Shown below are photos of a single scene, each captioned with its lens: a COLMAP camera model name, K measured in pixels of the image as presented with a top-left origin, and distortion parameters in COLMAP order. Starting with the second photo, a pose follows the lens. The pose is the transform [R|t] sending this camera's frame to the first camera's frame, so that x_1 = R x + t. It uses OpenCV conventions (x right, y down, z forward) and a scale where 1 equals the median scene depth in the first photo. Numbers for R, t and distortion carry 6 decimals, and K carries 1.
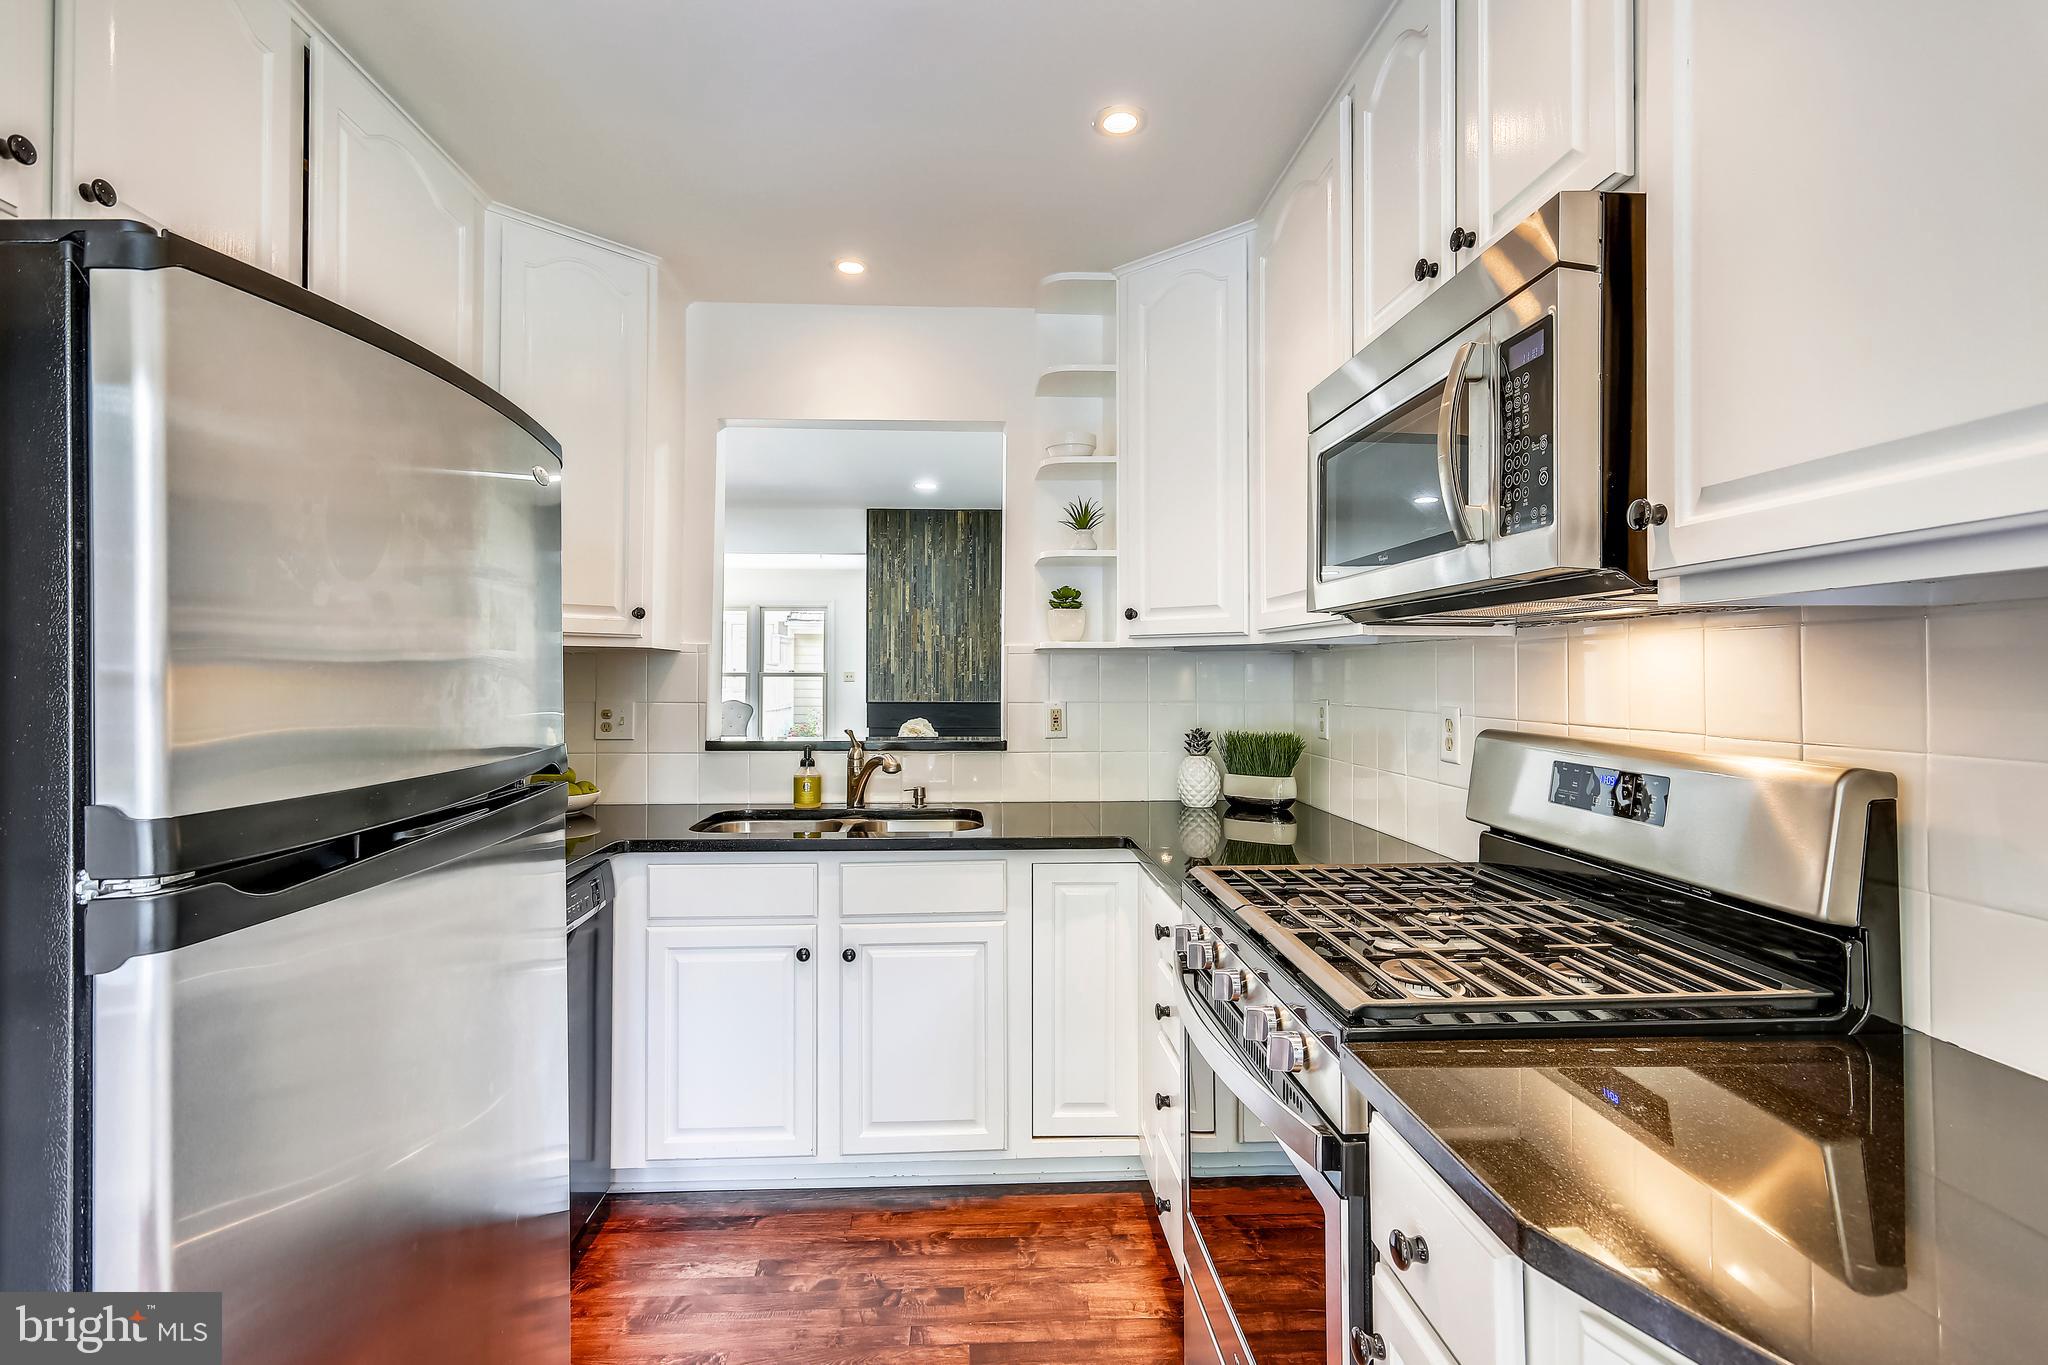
lens RADIAL K [[984.9, 0, 967.7], [0, 984.9, 665.1], [0, 0, 1]] dist [-0.009122, 0.006464]
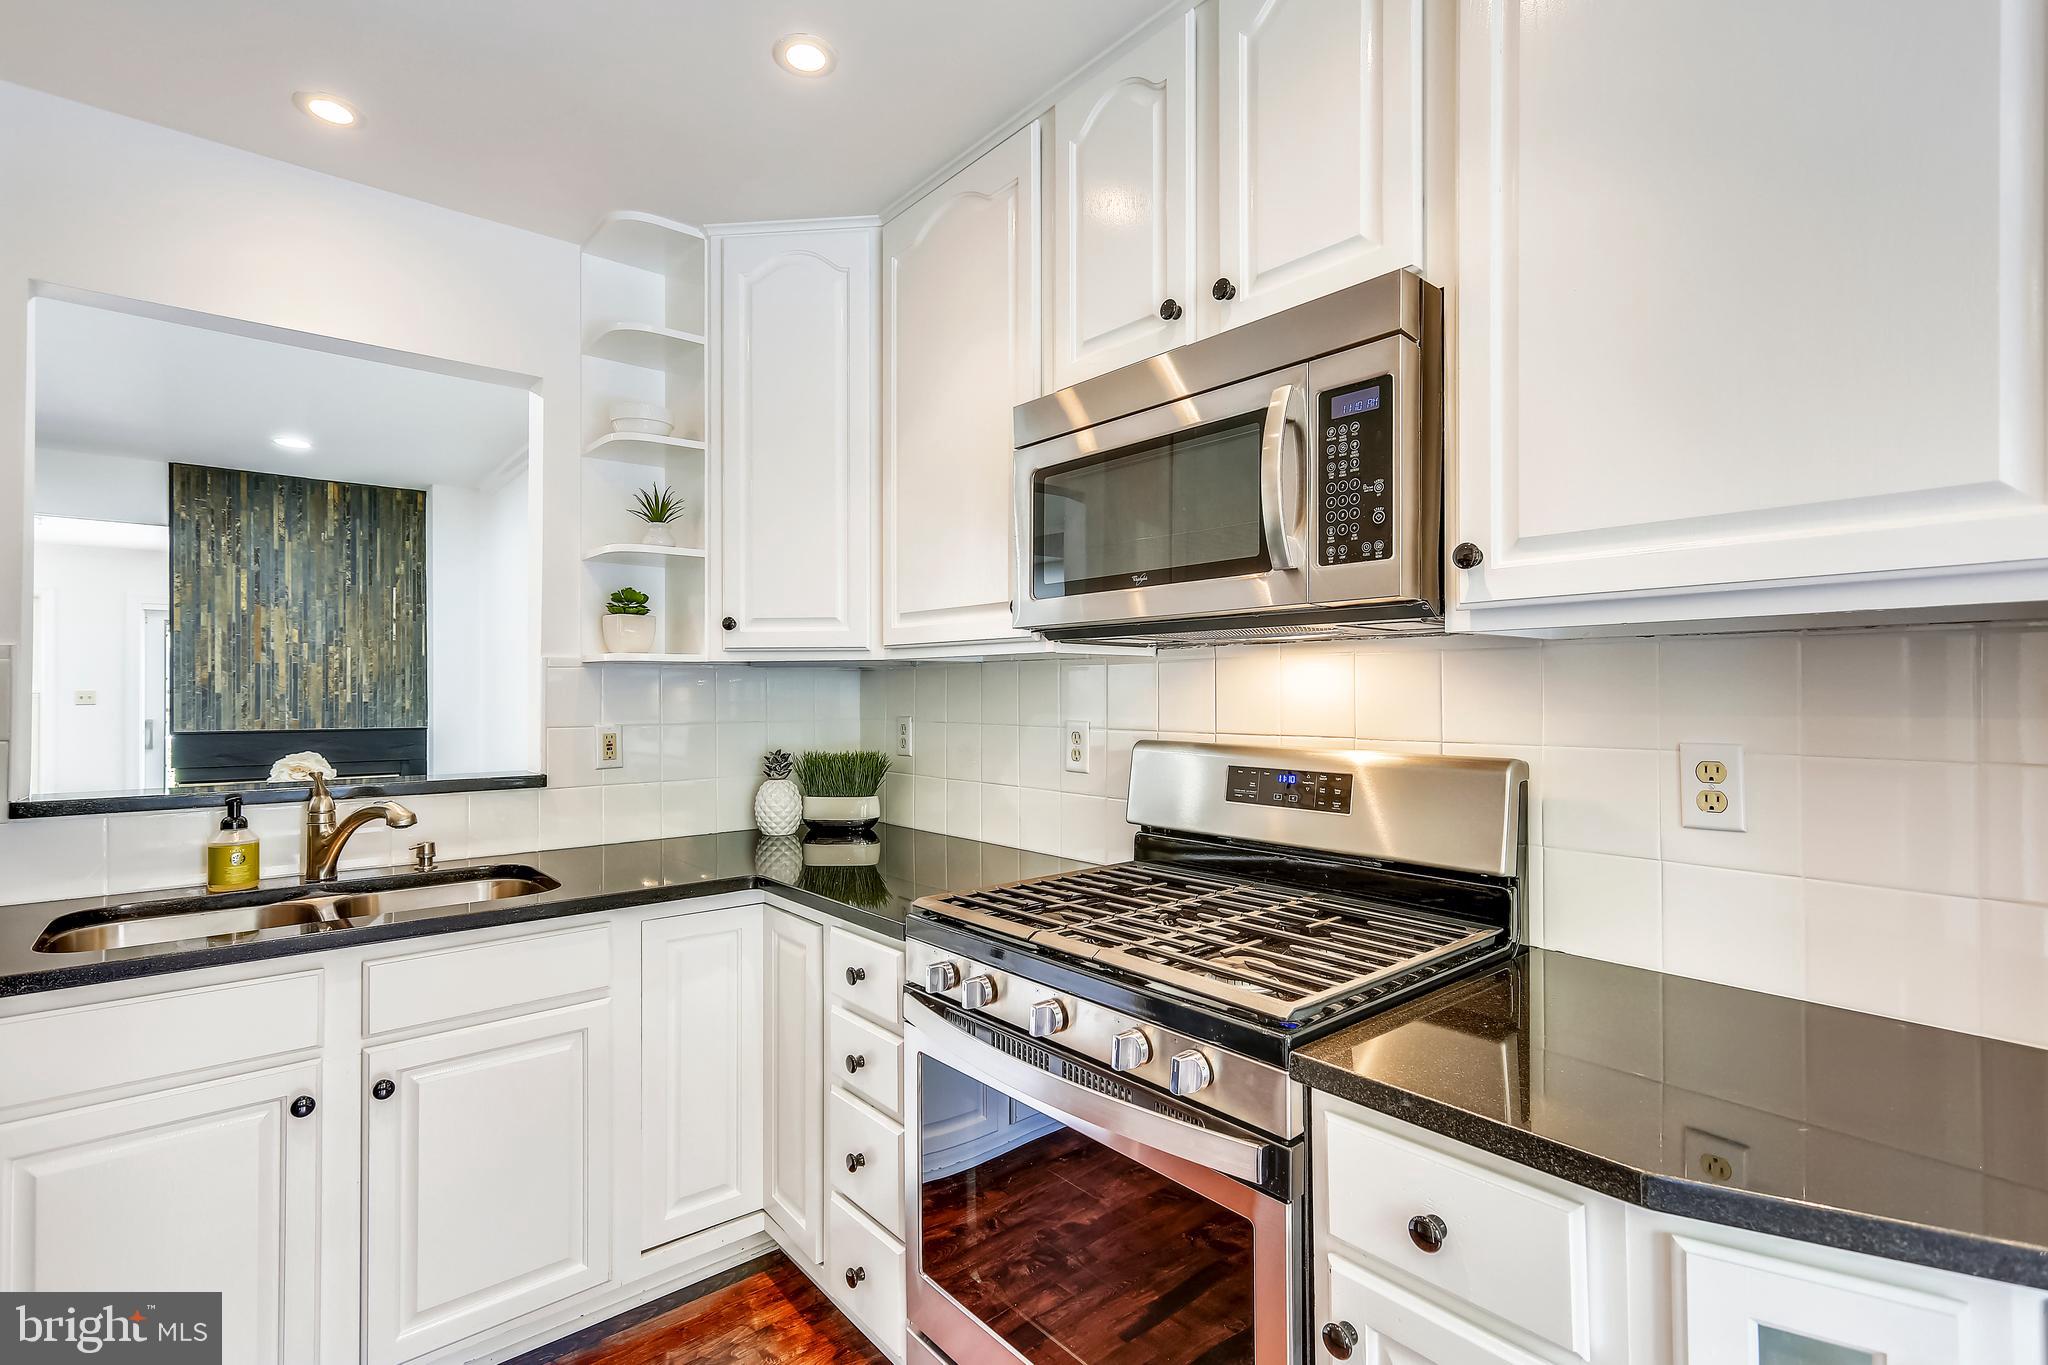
lens RADIAL K [[984.9, 0, 1073.3], [0, 984.9, 694.0], [0, 0, 1]] dist [-0.009122, 0.006464]
pose [[0.779695, -0.004285, 0.626145, -0.139681], [-0.002528, 0.999947, 0.009990, 0.001538], [-0.626154, -0.009372, 0.779643, 0.113308]]
